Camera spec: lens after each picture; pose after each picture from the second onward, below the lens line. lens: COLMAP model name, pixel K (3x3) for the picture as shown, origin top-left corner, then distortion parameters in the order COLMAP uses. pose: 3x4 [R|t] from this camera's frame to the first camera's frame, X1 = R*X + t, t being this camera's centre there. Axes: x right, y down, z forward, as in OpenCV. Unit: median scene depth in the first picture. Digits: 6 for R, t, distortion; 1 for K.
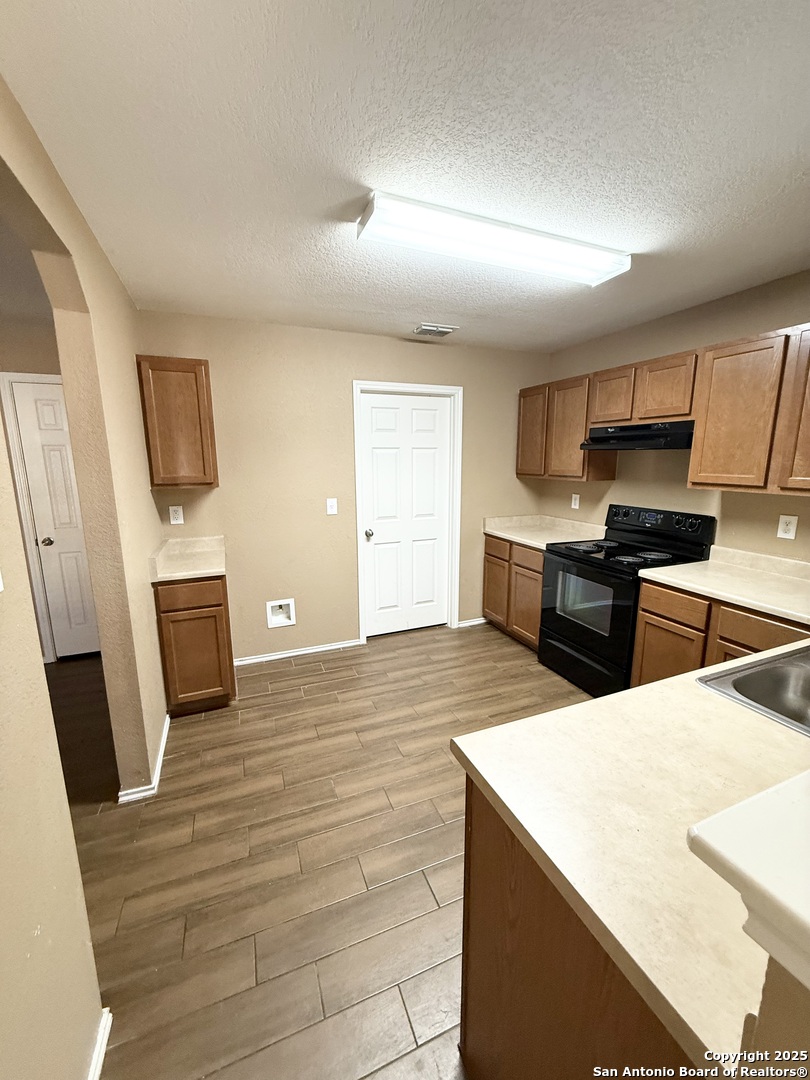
lens RADIAL K [[428.7, 0, 406.0], [0, 428.7, 536.7], [0, 0, 1]] dist [-0.001052, 0.000396]
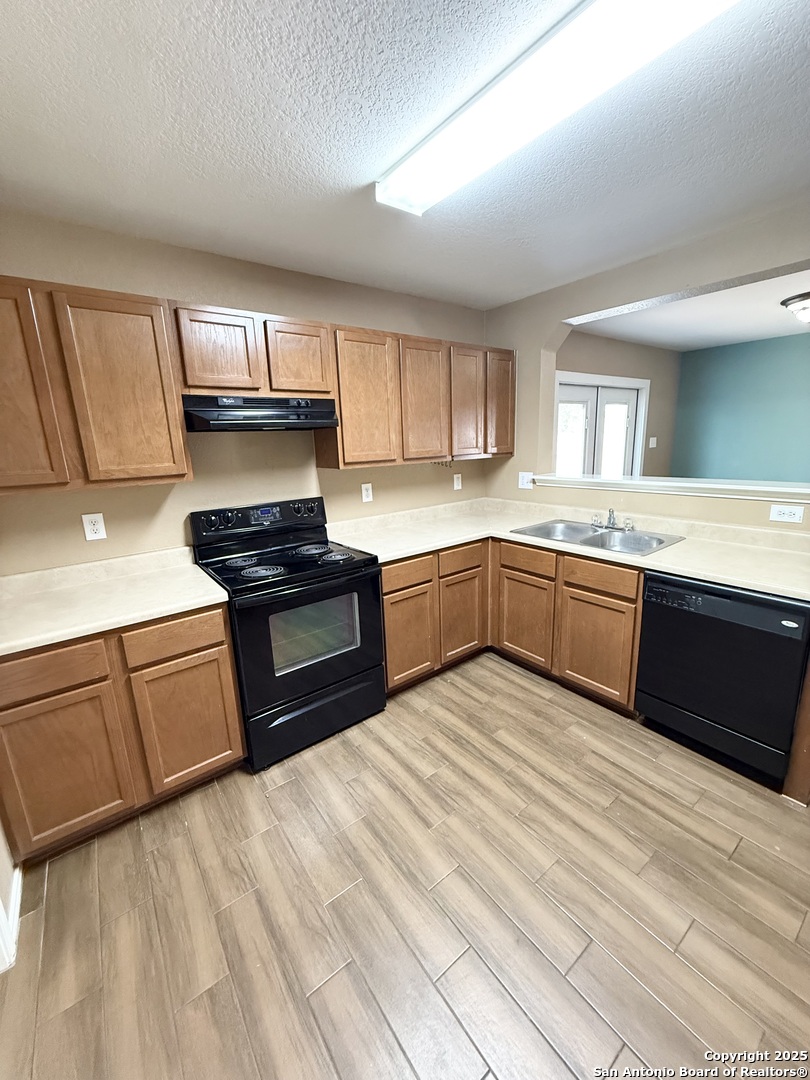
lens RADIAL K [[428.7, 0, 405.8], [0, 428.7, 538.5], [0, 0, 1]] dist [-0.001052, 0.000396]
pose [[-0.262581, -0.199667, 0.944026, -0.311246], [0.215877, 0.941400, 0.259158, -0.166987], [-0.940451, 0.271843, -0.204090, 0.989617]]
